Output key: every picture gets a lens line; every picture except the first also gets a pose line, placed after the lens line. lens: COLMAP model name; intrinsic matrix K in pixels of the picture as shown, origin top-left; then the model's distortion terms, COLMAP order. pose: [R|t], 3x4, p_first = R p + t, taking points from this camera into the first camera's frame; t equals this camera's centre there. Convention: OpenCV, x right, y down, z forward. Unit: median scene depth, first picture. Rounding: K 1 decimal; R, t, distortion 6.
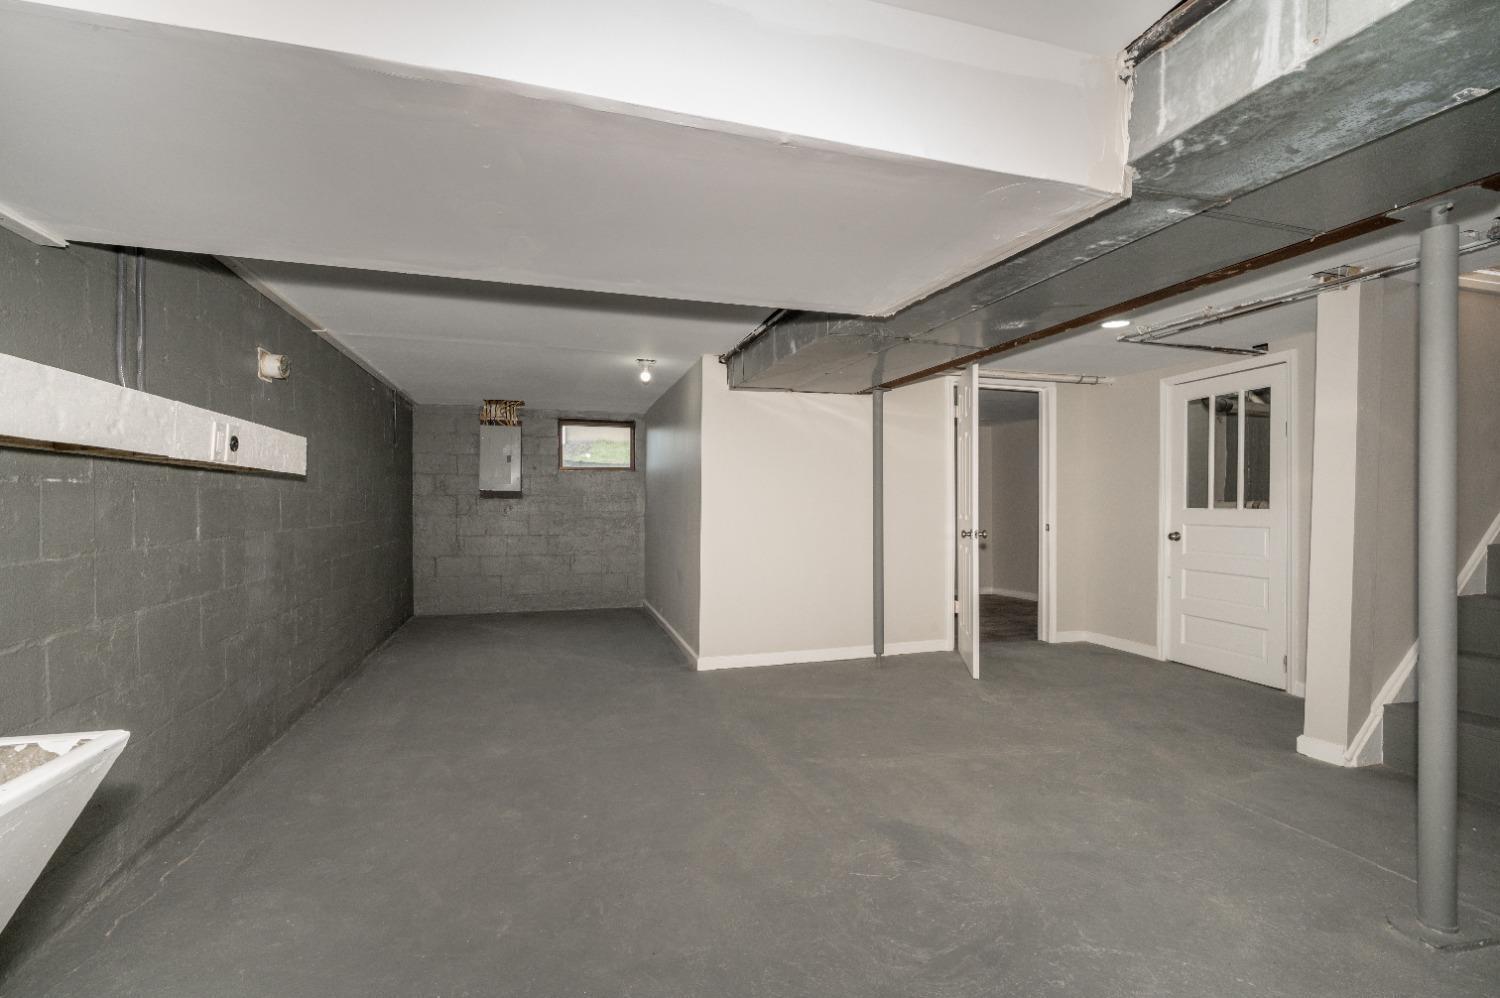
lens RADIAL K [[659.5, 0, 750.0], [0, 659.5, 499.0], [0, 0, 1]] dist [-0.000304, -0.000269]
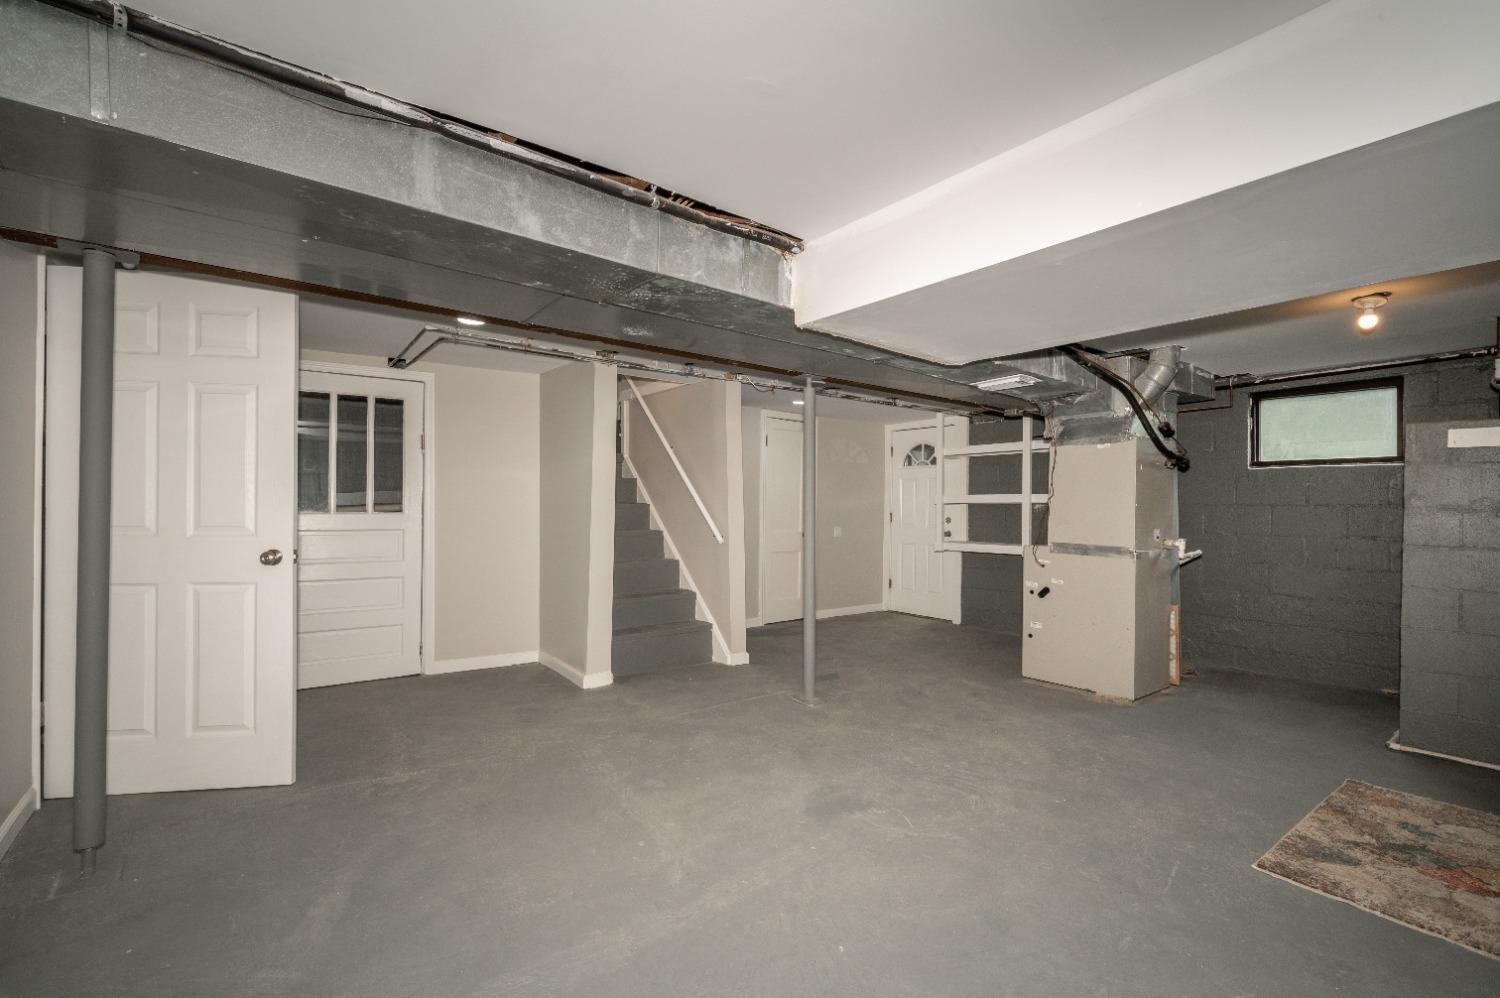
lens RADIAL K [[659.5, 0, 750.0], [0, 659.5, 499.0], [0, 0, 1]] dist [-0.000304, -0.000269]
pose [[-0.330958, 0.004210, 0.943636, -0.577406], [-0.007023, 0.999951, -0.006924, -0.004959], [-0.943619, -0.008919, -0.330913, 1.113640]]
